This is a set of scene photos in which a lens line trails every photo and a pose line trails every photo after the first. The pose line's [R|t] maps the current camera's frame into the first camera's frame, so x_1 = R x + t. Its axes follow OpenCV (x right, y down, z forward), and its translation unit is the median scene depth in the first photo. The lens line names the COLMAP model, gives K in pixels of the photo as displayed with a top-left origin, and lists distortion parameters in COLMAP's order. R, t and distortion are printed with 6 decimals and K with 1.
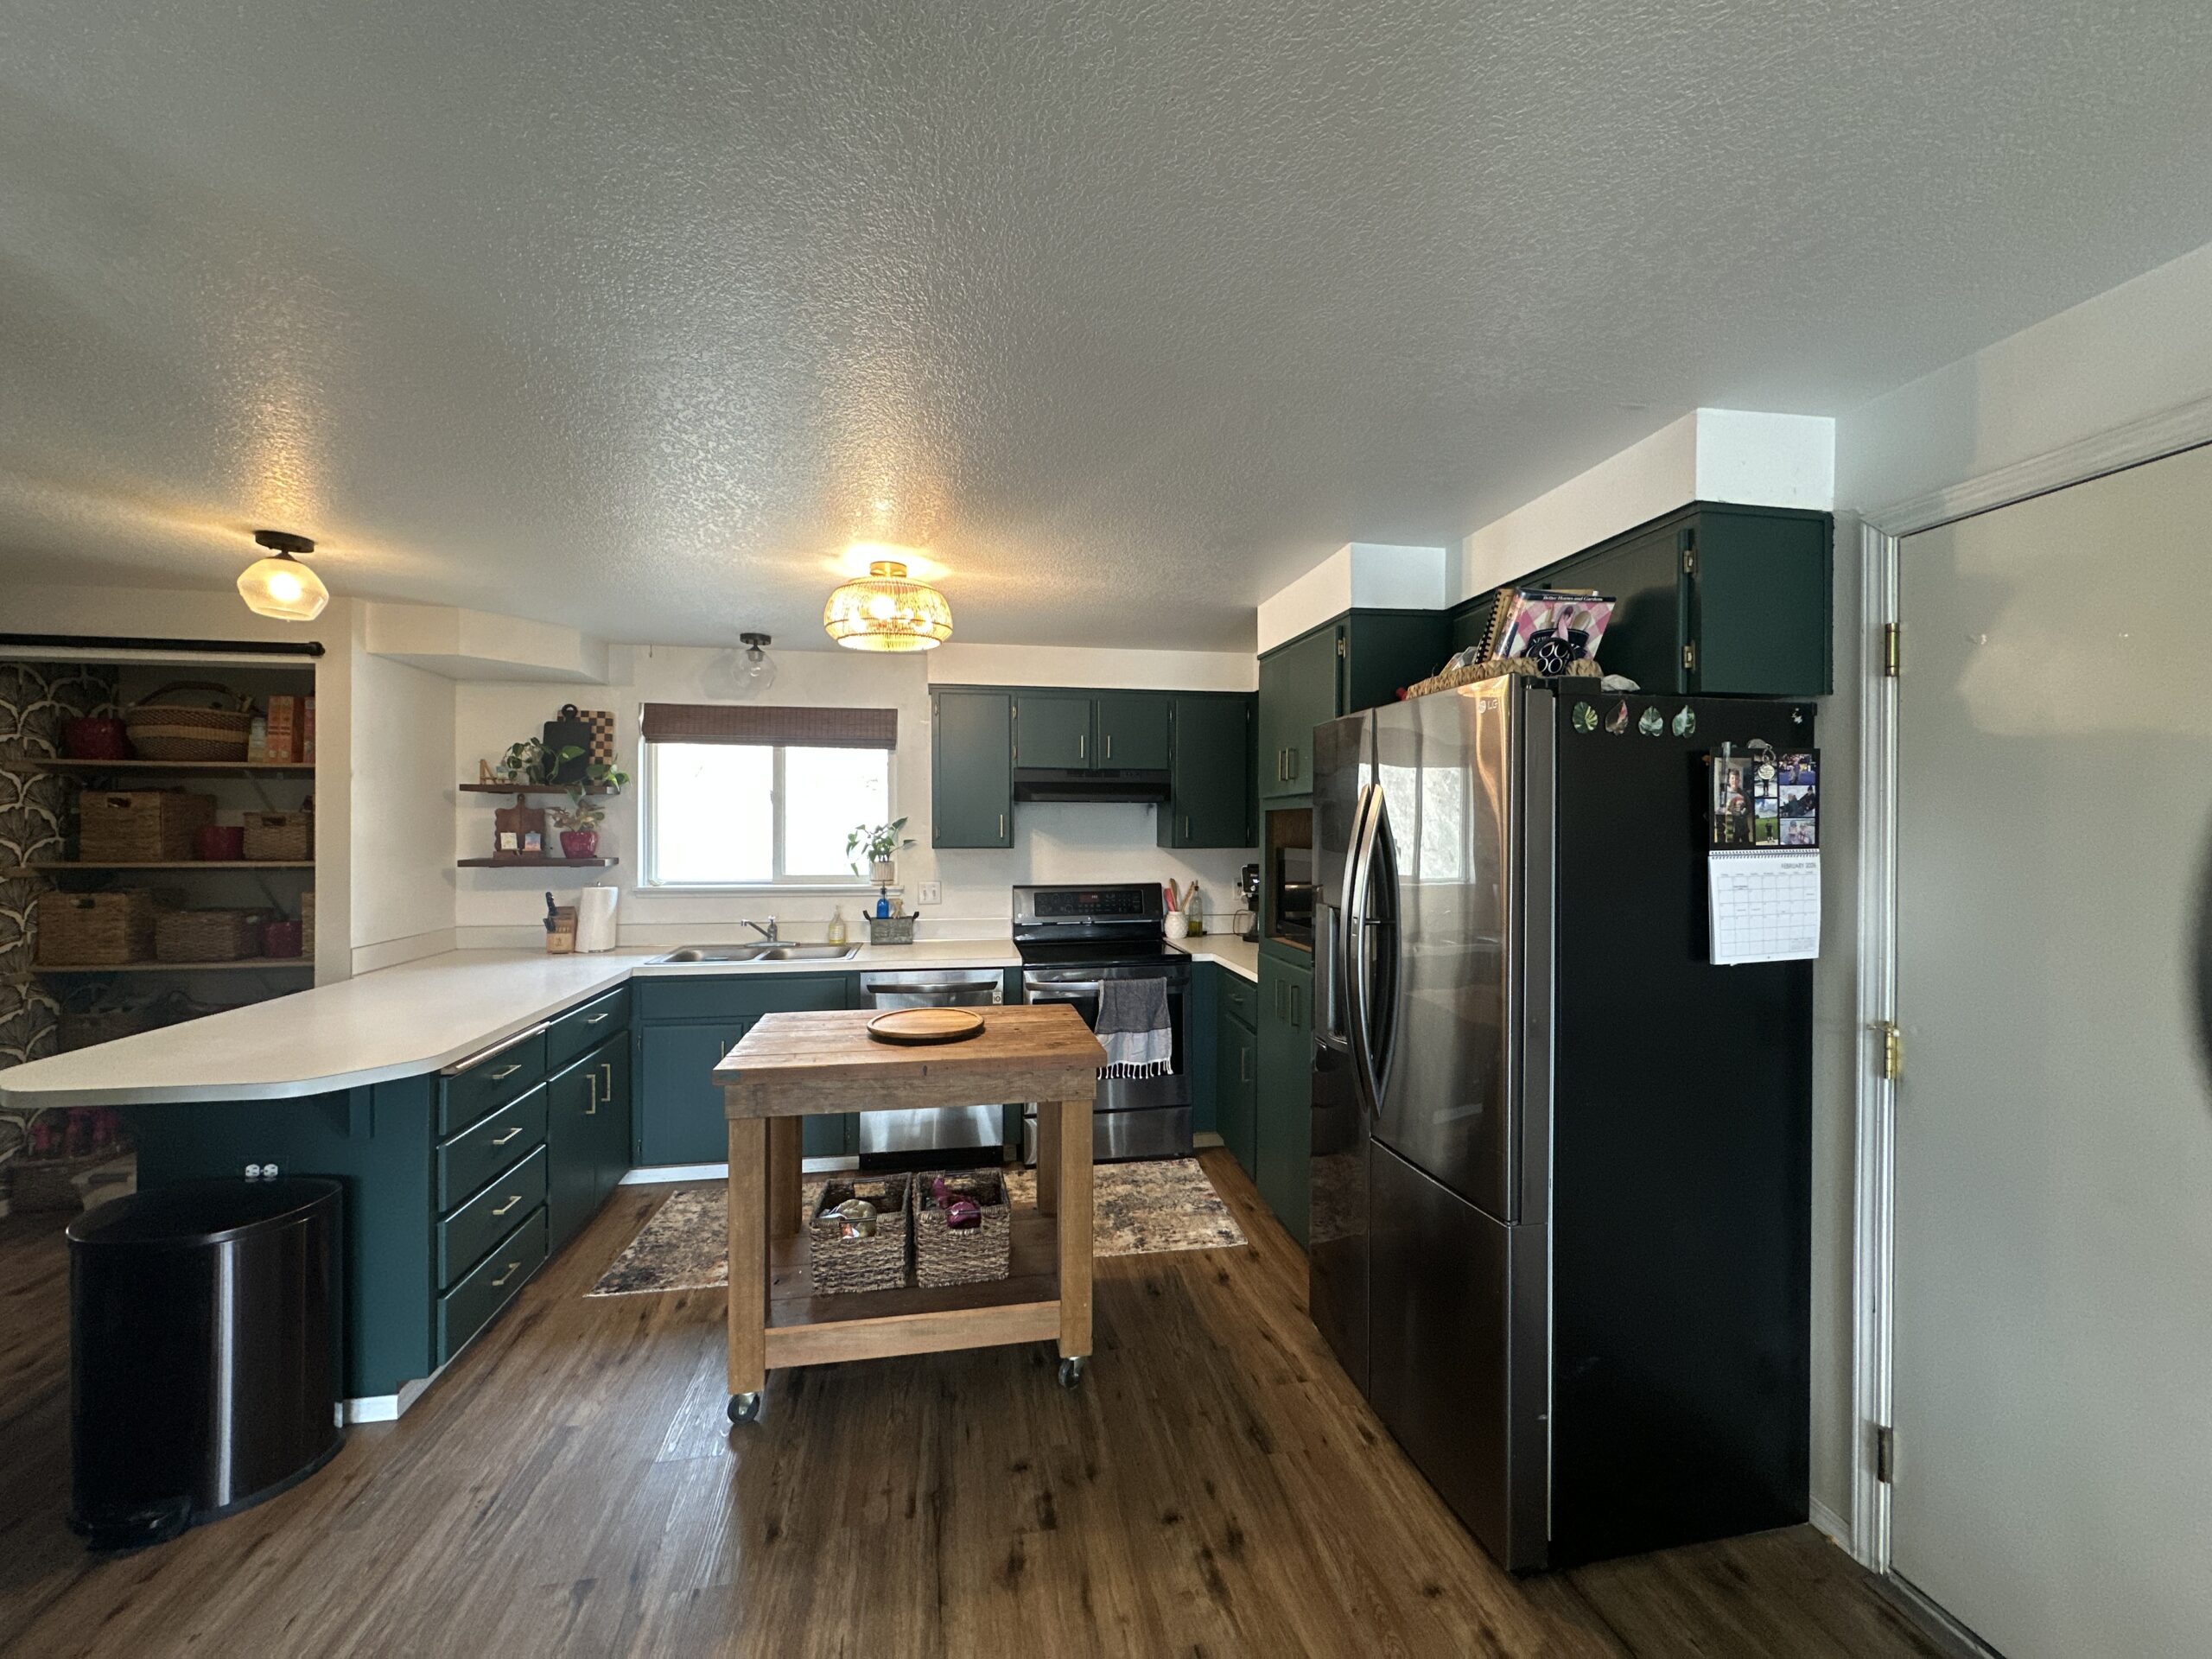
lens RADIAL K [[883.7, 0, 1103.8], [0, 883.7, 831.1], [0, 0, 1]] dist [-0.012548, 0.006767]
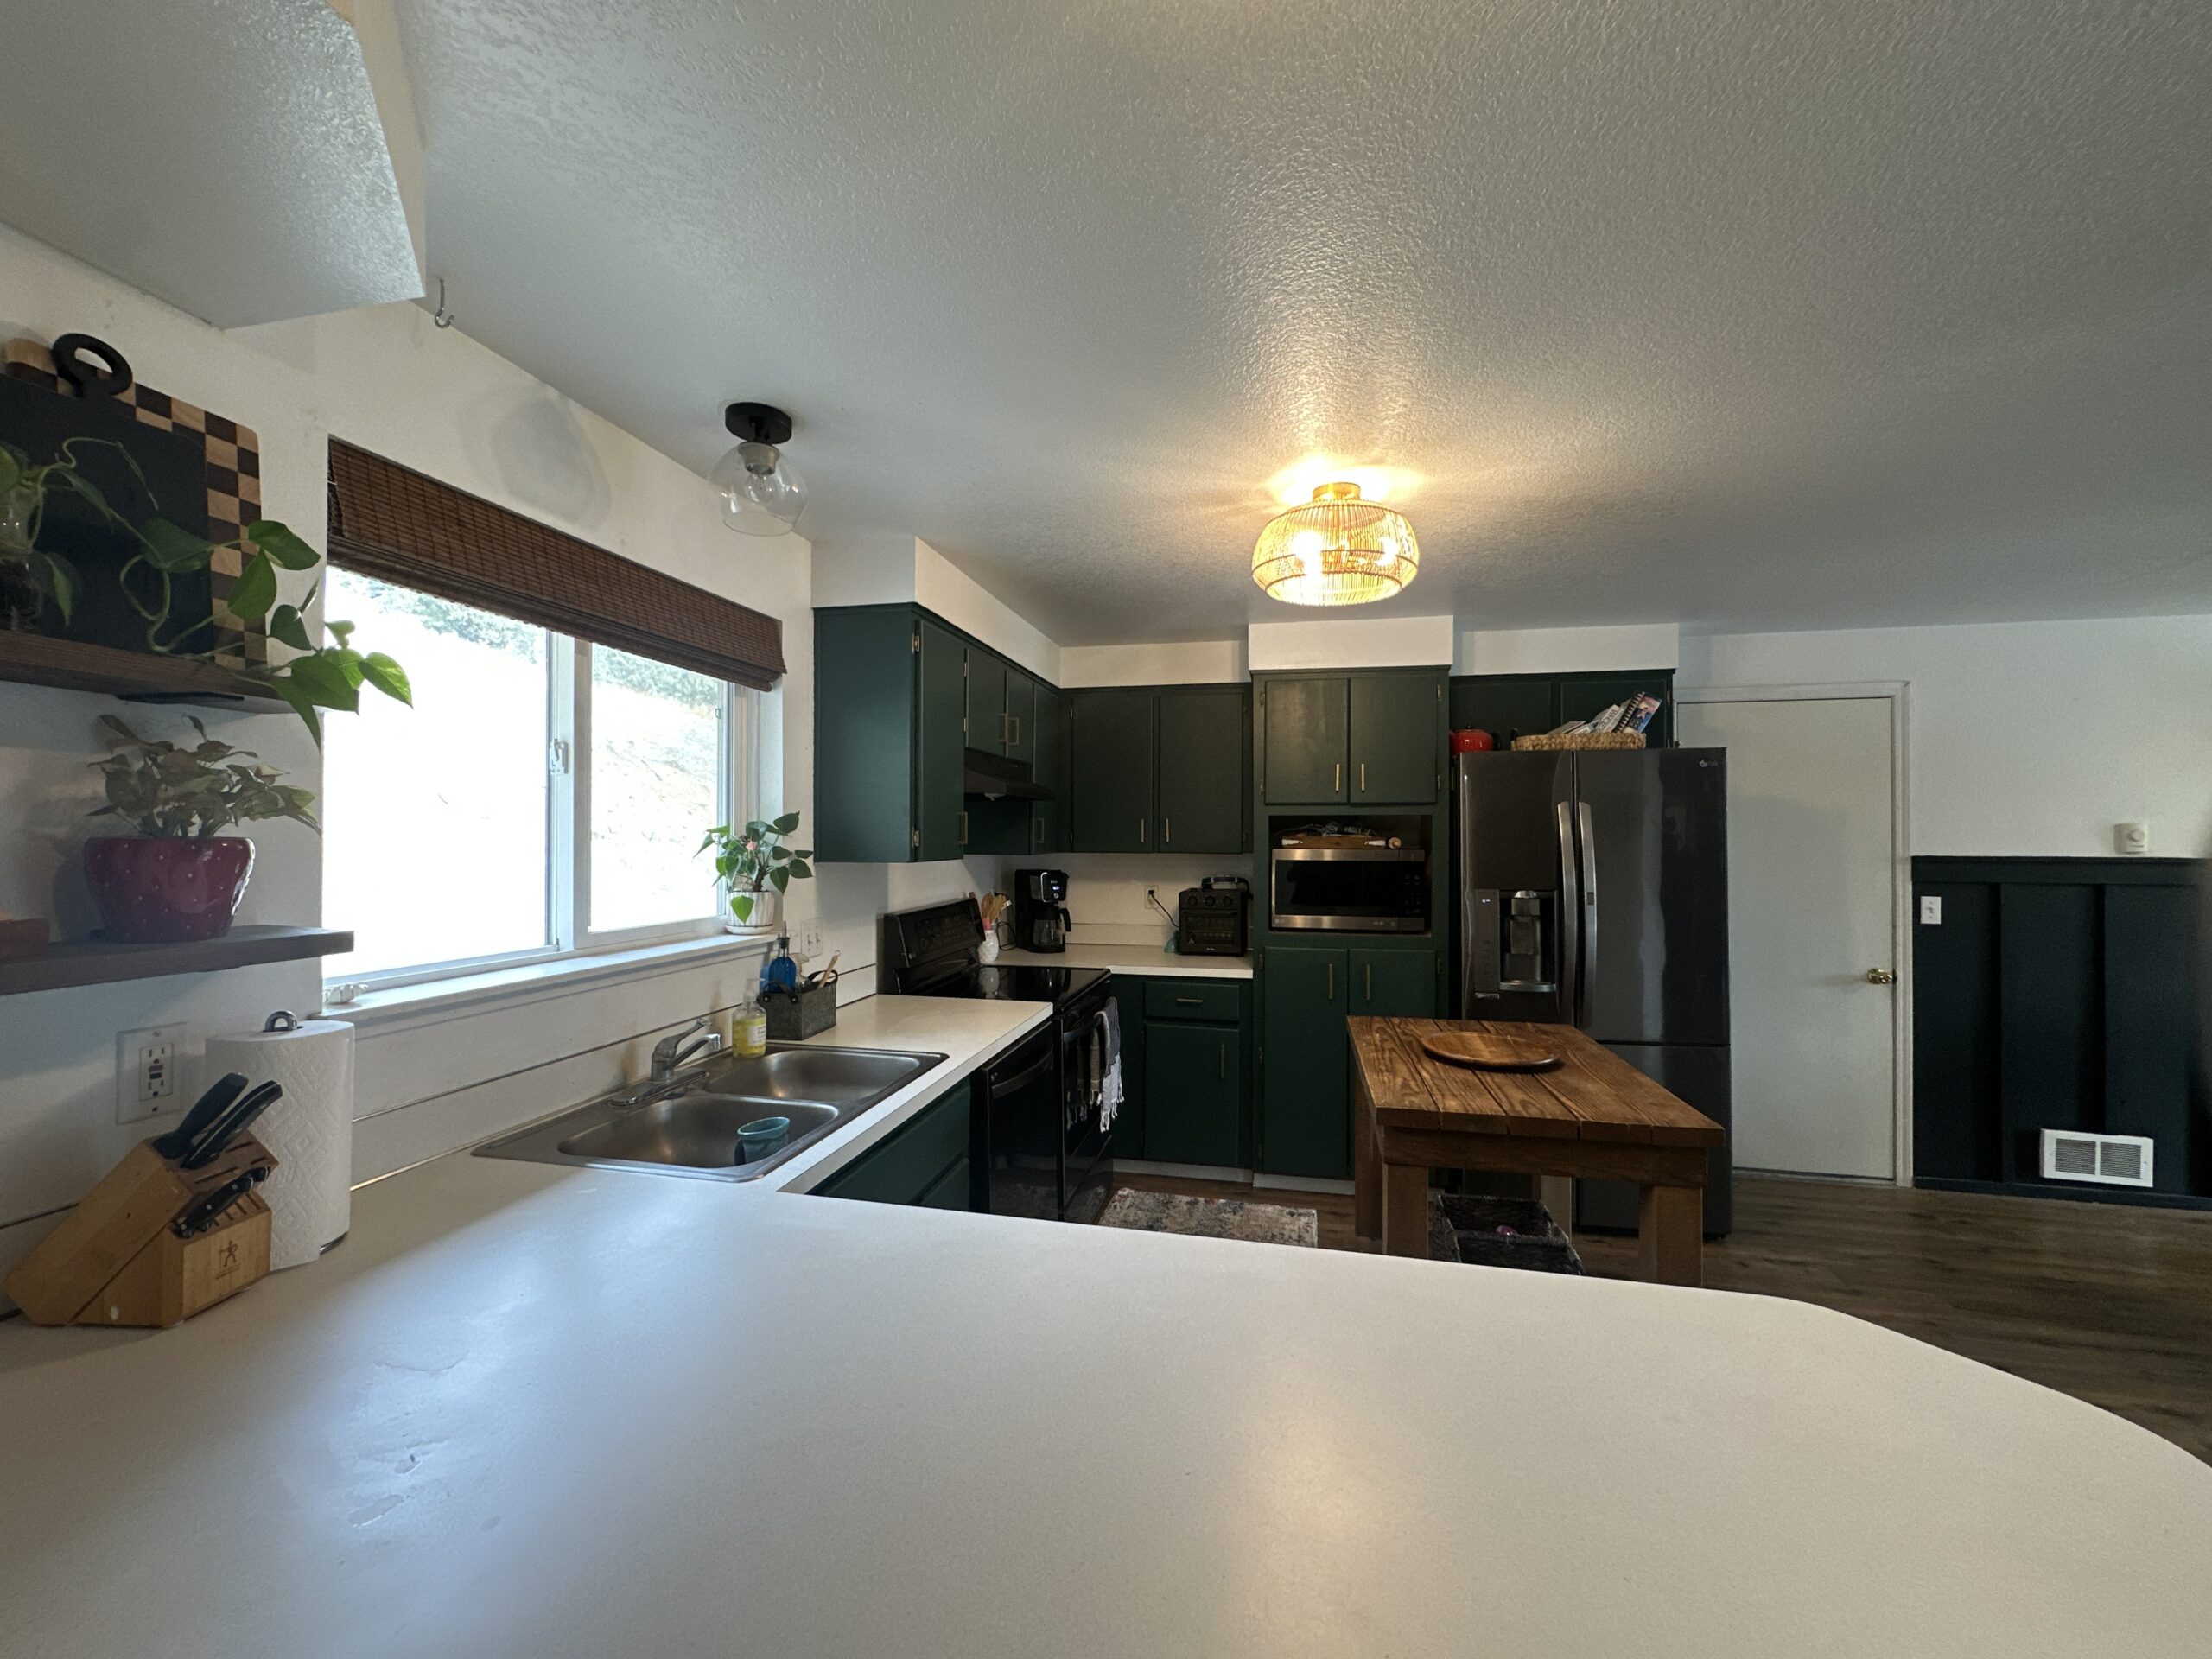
lens RADIAL K [[883.7, 0, 1103.8], [0, 883.7, 831.1], [0, 0, 1]] dist [-0.012548, 0.006767]
pose [[0.390018, -0.002985, 0.920803, -0.722258], [0.007365, 0.999973, 0.000122, -0.000454], [-0.920778, 0.006734, 0.390029, 0.631295]]
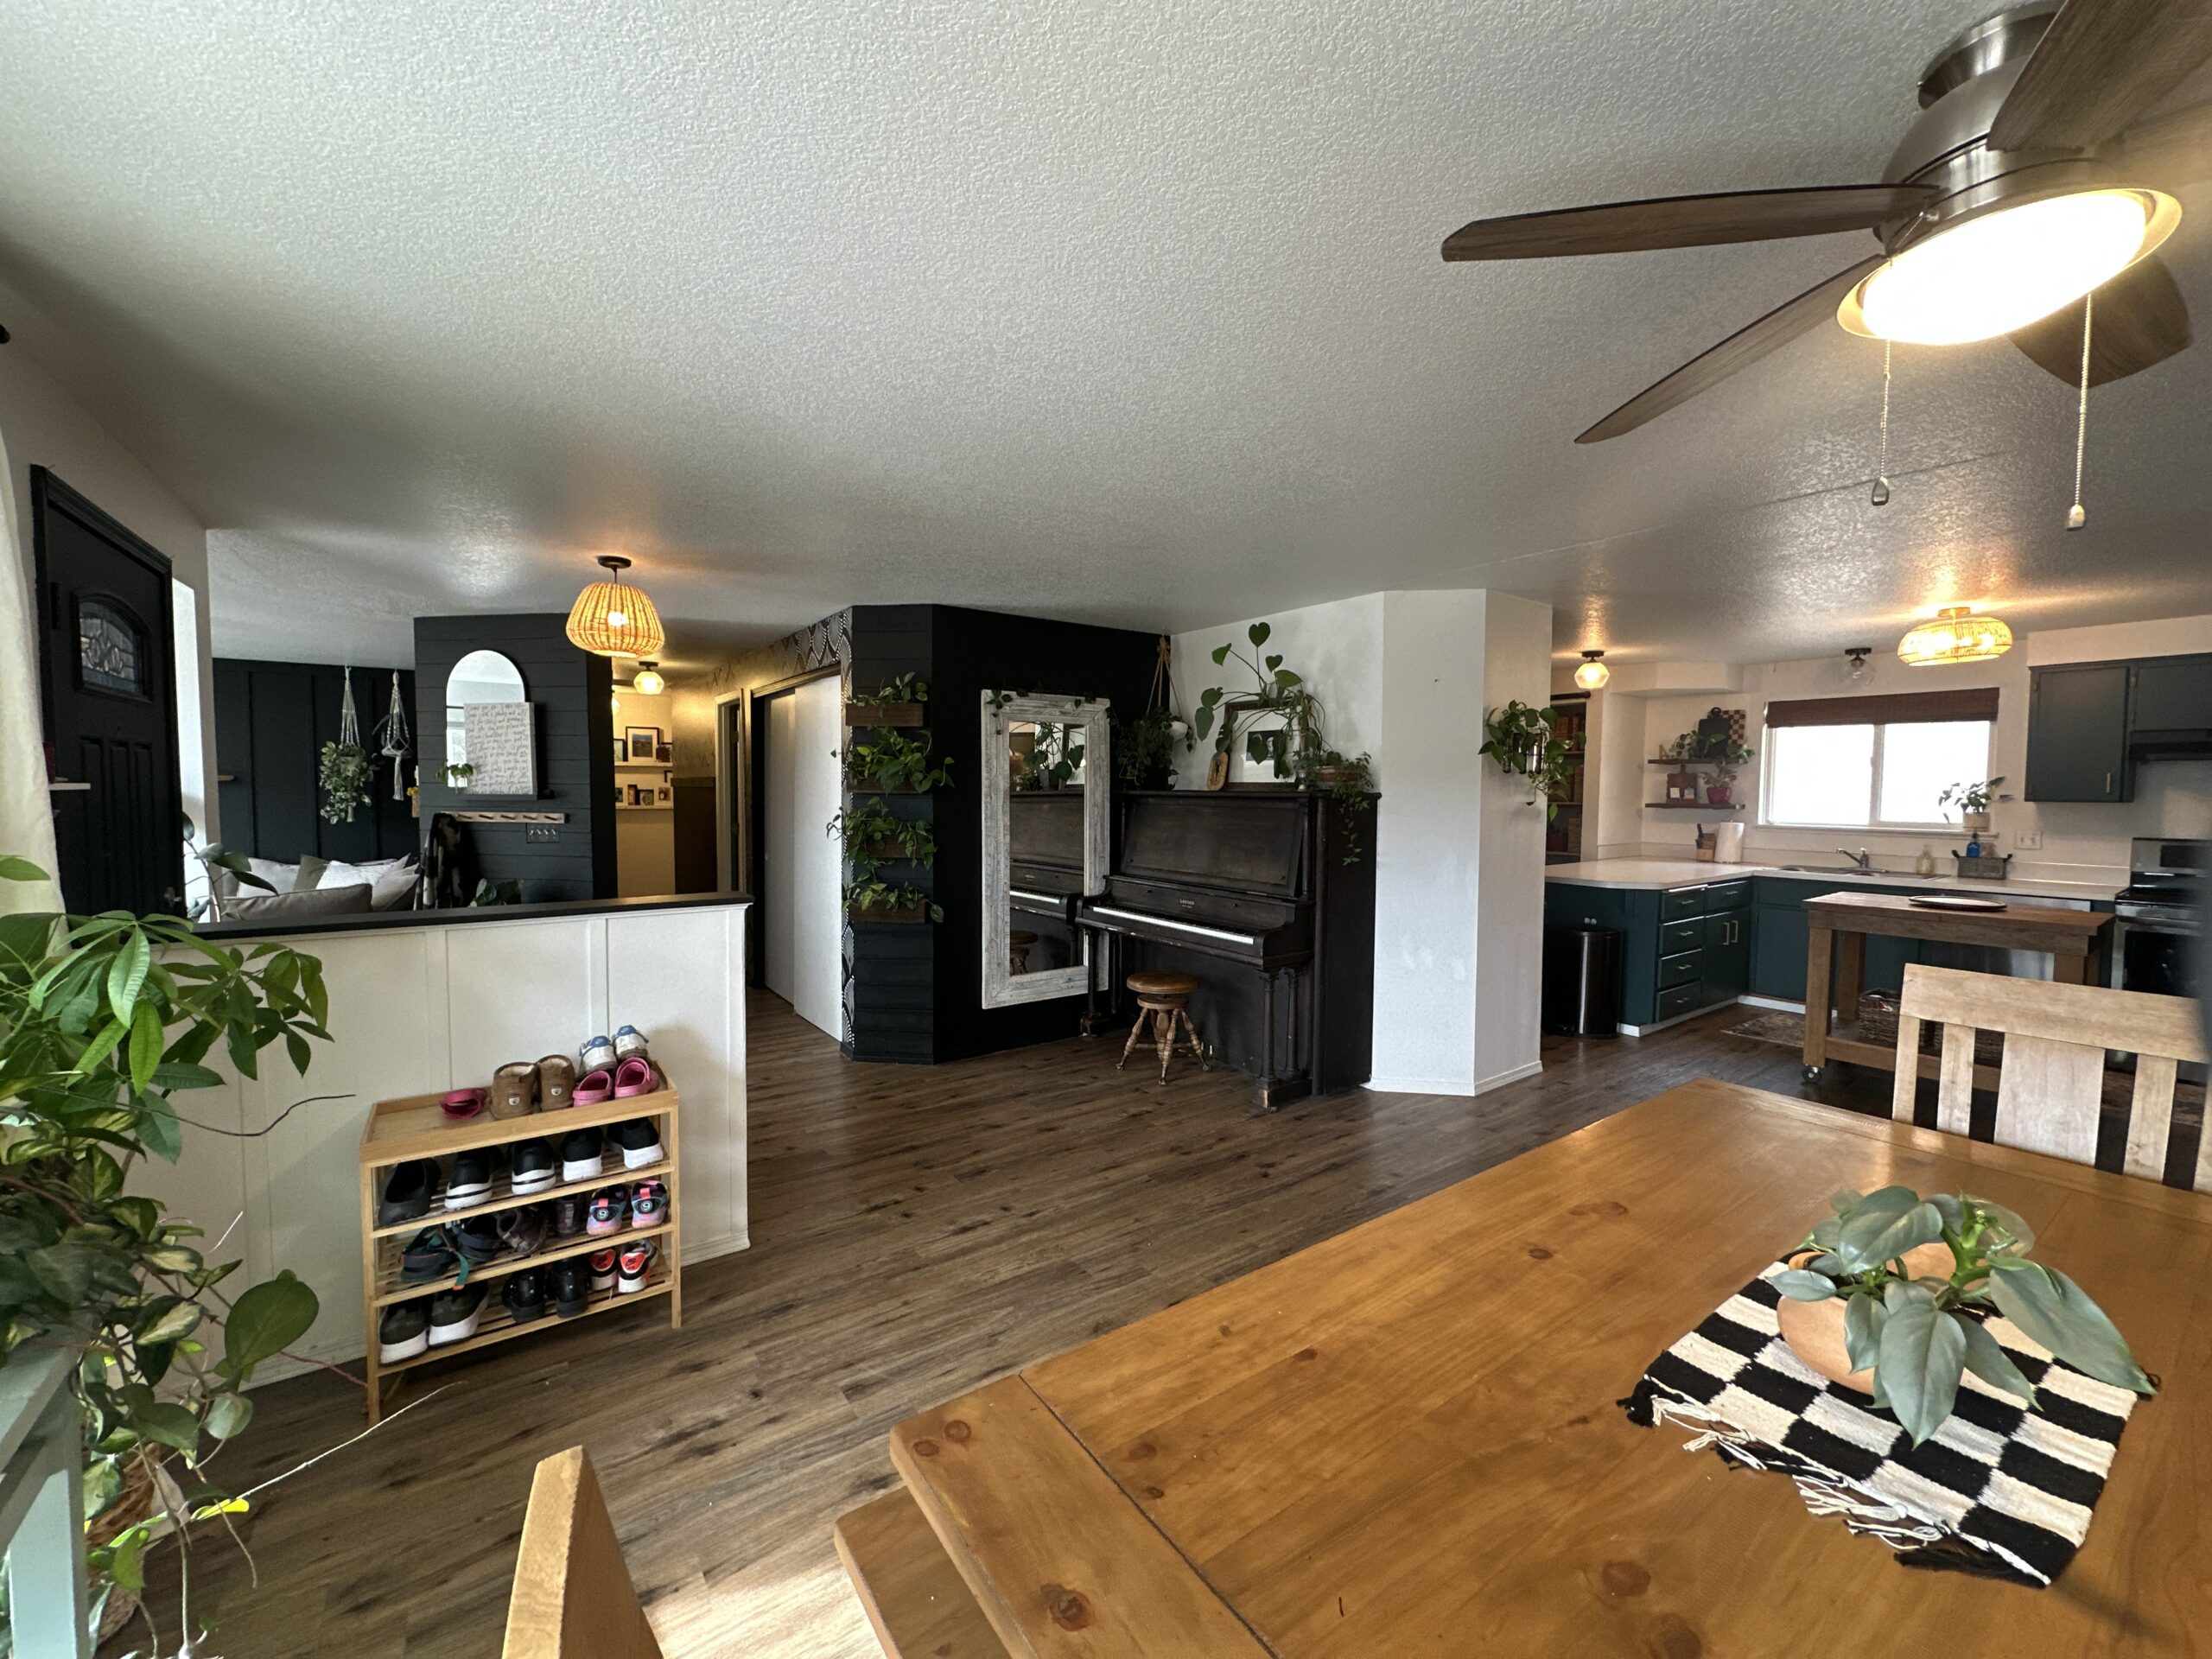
lens RADIAL K [[883.7, 0, 1103.8], [0, 883.7, 831.1], [0, 0, 1]] dist [-0.012548, 0.006767]
pose [[0.438947, 0.045282, -0.897371, 0.346138], [-0.010022, 0.998914, 0.045504, 0.018328], [0.898457, -0.010981, 0.438924, -0.697967]]
